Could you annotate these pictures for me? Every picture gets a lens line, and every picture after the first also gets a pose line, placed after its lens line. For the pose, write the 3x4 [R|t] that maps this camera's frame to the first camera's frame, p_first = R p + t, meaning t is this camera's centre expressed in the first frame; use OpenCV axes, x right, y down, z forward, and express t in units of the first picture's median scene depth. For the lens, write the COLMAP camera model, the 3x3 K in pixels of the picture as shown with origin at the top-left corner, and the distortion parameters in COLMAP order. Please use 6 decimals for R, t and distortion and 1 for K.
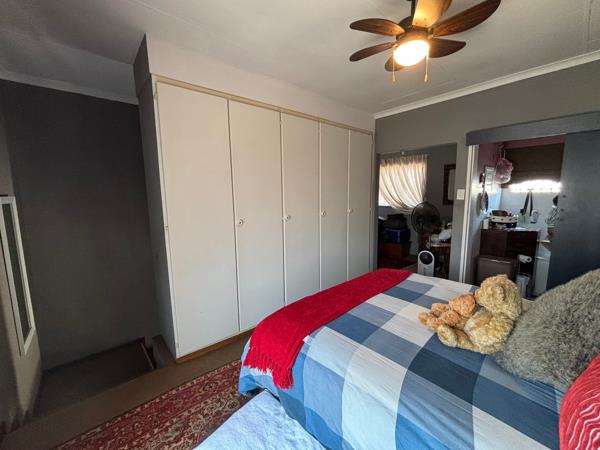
lens RADIAL K [[242.1, 0, 297.1], [0, 242.1, 224.2], [0, 0, 1]] dist [0.000098, 0.000014]
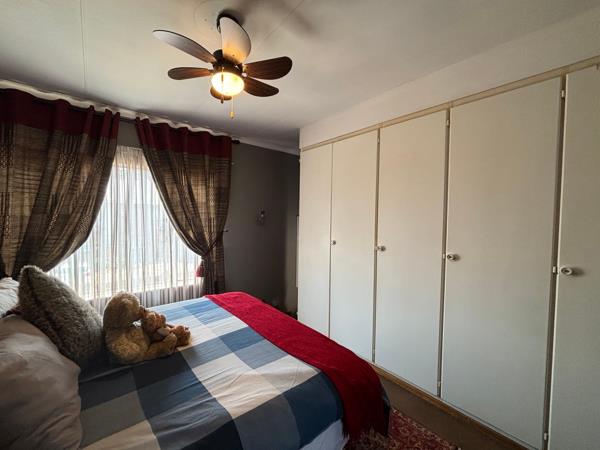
lens RADIAL K [[242.1, 0, 297.1], [0, 242.1, 224.2], [0, 0, 1]] dist [0.000098, 0.000014]
pose [[-0.027157, 0.045421, -0.998599, 1.283452], [-0.149180, 0.987596, 0.048977, -0.175879], [0.988437, 0.150301, -0.020045, 1.182270]]
